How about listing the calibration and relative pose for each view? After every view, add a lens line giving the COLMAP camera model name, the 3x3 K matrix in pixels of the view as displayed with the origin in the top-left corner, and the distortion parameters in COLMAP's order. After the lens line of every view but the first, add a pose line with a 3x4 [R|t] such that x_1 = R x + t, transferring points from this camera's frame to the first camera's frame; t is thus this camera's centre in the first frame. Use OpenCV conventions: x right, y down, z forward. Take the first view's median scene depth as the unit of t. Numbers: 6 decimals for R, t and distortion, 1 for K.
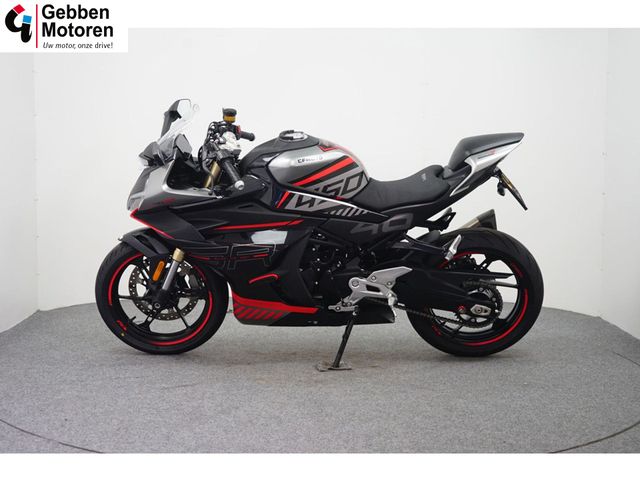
lens RADIAL K [[1010.4, 0, 320.0], [0, 1010.4, 240.0], [0, 0, 1]] dist [-0.013685, -0.015677]
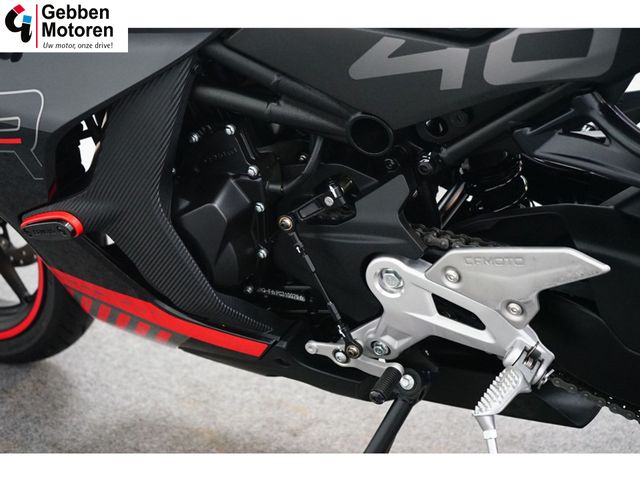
lens RADIAL K [[1125.3, 0, 320.0], [0, 1125.3, 240.0], [0, 0, 1]] dist [-0.013667, 0.014032]
pose [[0.877963, 0.143268, -0.456788, 0.147303], [-0.043898, 0.974243, 0.221189, -0.027453], [0.476711, -0.174143, 0.861638, 0.771451]]
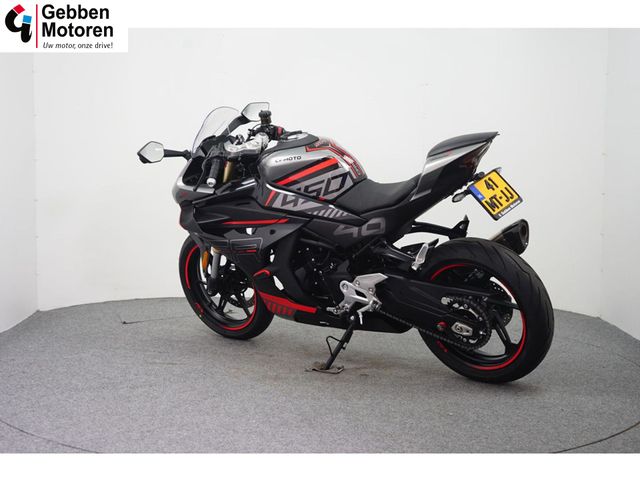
lens RADIAL K [[1010.4, 0, 320.0], [0, 1010.4, 240.0], [0, 0, 1]] dist [-0.013685, -0.015677]
pose [[0.789810, 0.060834, -0.610327, 0.622782], [-0.063974, 0.997812, 0.016668, -0.017468], [0.610006, 0.025880, 0.791974, 0.212901]]
